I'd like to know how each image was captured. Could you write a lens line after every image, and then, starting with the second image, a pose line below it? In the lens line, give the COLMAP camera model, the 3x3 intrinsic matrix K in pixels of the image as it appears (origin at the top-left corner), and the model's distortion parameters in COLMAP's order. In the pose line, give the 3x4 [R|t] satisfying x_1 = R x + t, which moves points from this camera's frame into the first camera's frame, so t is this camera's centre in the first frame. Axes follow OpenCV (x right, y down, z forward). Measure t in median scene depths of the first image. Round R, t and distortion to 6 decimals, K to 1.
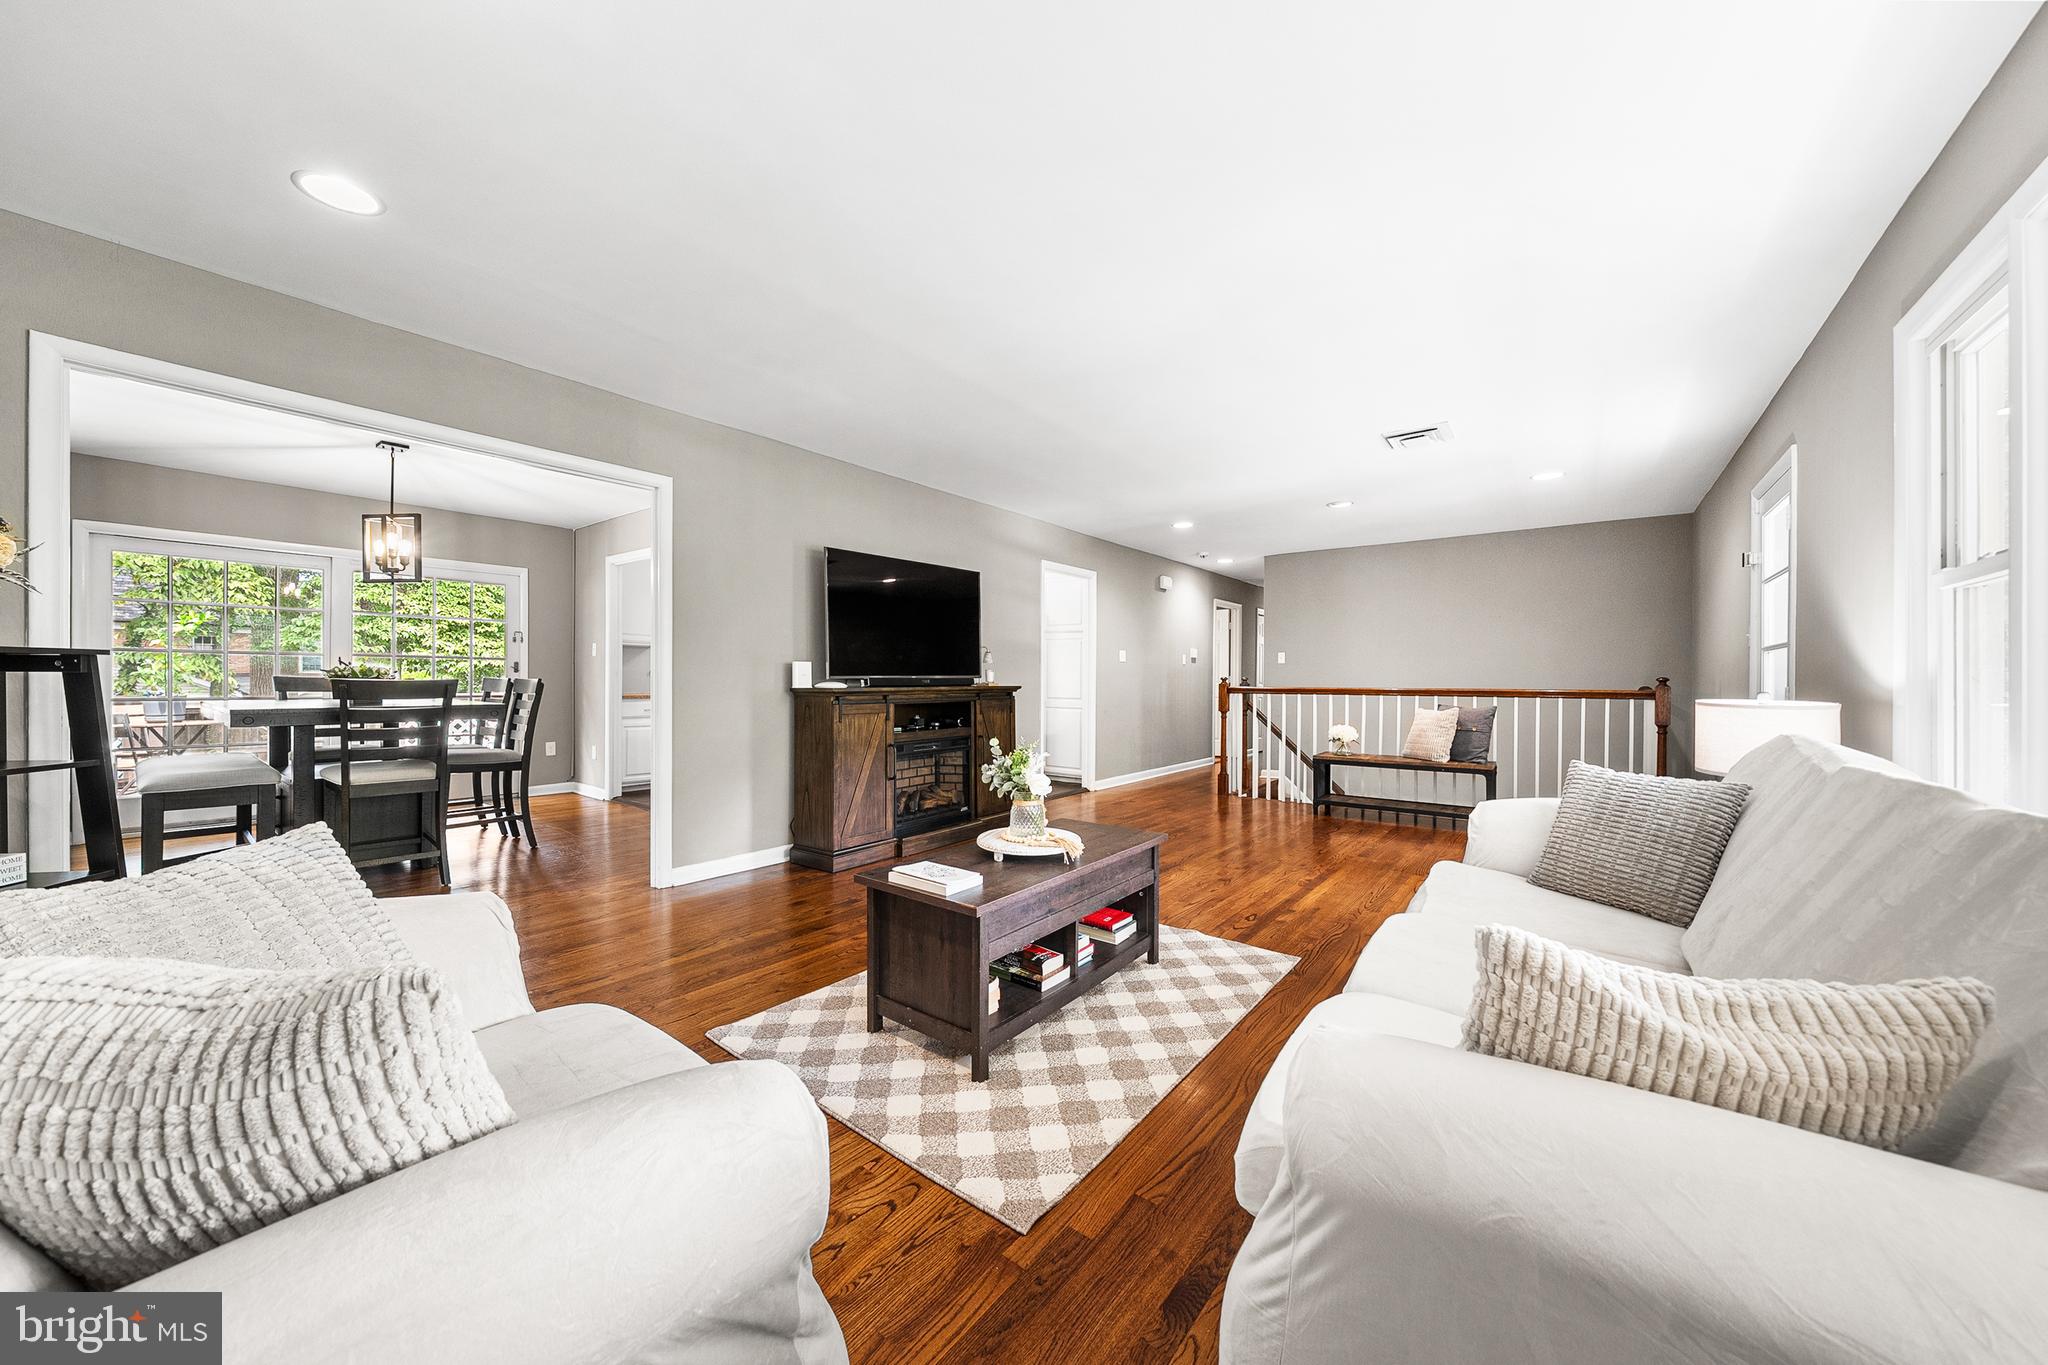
lens RADIAL K [[682.4, 0, 1004.4], [0, 682.4, 683.8], [0, 0, 1]] dist [-0.005275, 0.000324]
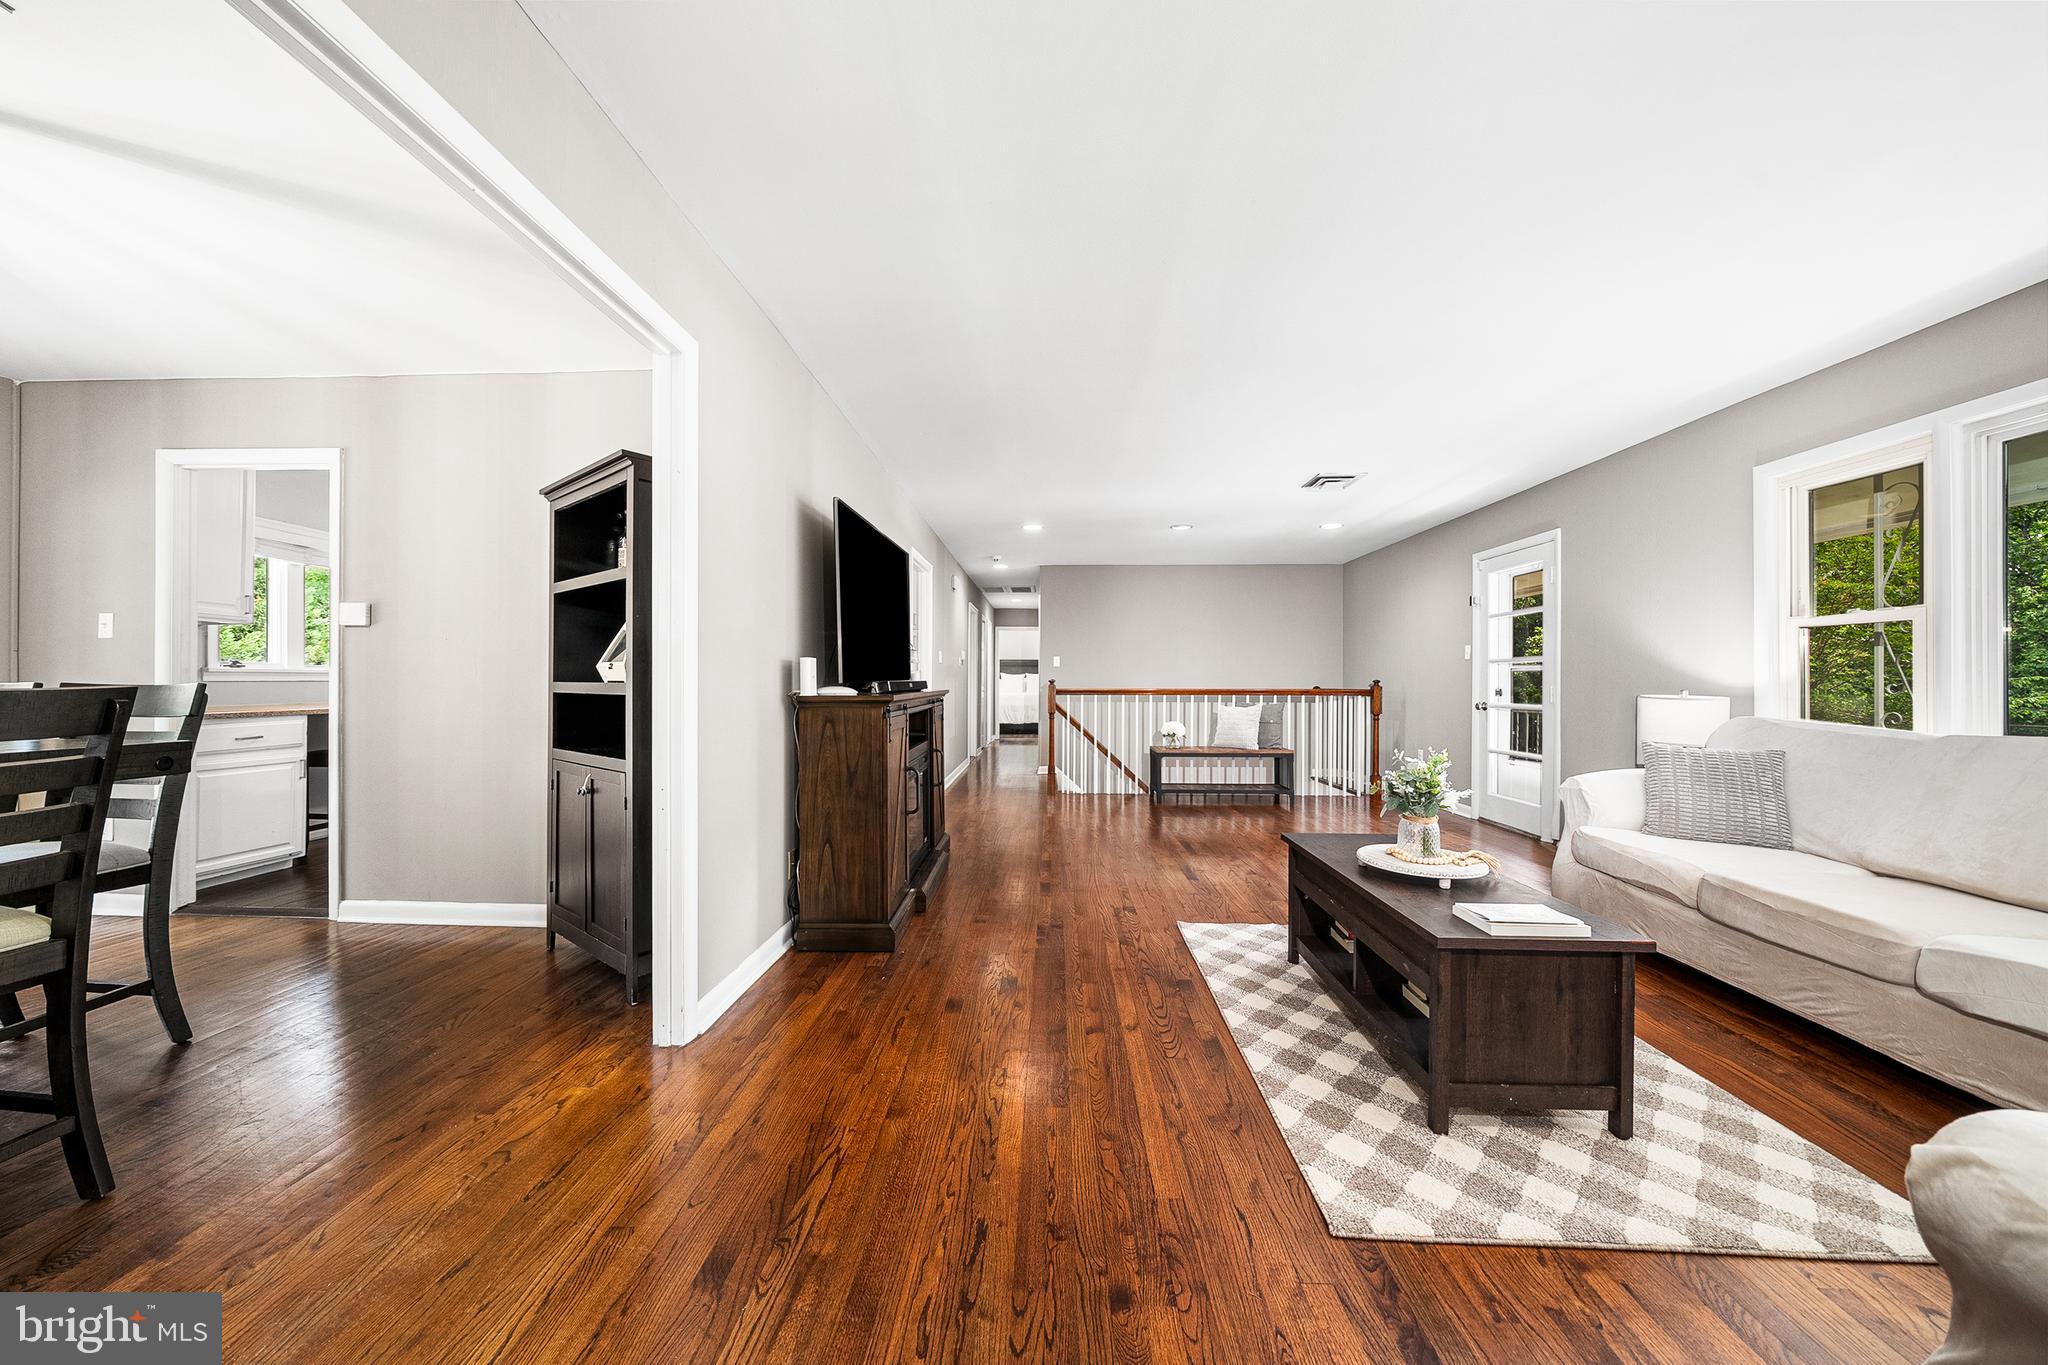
lens RADIAL K [[682.4, 0, 984.0], [0, 682.4, 677.3], [0, 0, 1]] dist [-0.005275, 0.000324]
pose [[0.829878, 0.002823, 0.557938, -0.436367], [0.002229, 0.999962, -0.008375, -0.005197], [-0.557940, 0.008193, 0.829841, 0.256527]]
